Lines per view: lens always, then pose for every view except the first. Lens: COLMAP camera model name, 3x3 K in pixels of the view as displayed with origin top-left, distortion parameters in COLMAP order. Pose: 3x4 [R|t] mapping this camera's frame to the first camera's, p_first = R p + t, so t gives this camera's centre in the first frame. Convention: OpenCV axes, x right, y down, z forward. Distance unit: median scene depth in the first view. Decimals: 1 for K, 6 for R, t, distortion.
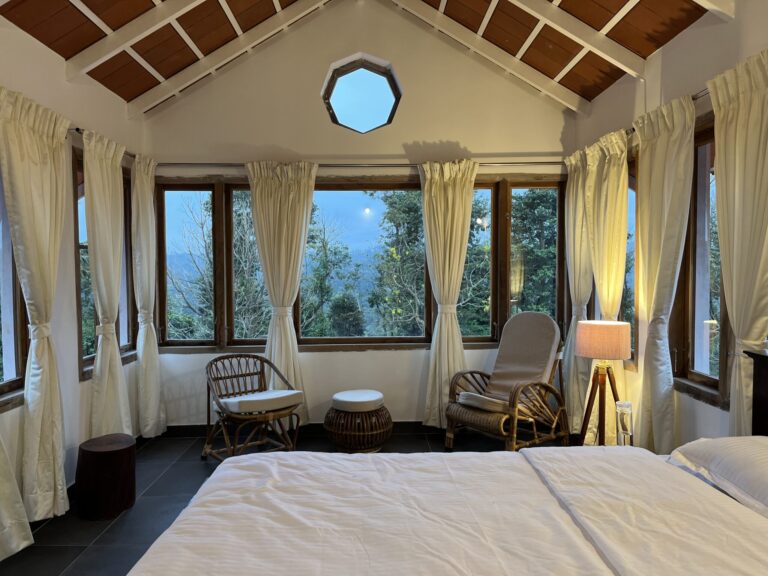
lens RADIAL K [[581.0, 0, 384.0], [0, 581.0, 288.0], [0, 0, 1]] dist [0.038440, -0.001115]
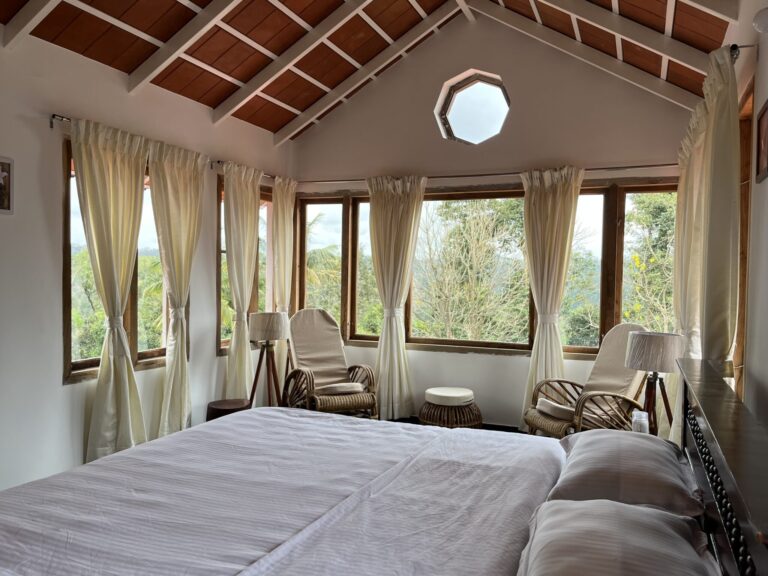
lens RADIAL K [[630.0, 0, 384.0], [0, 630.0, 288.0], [0, 0, 1]] dist [0.068690, -0.001438]
pose [[0.918807, 0.030324, -0.393541, 0.276547], [-0.035814, 0.999337, -0.006613, 0.004242], [0.393080, 0.020170, 0.919283, -0.104720]]
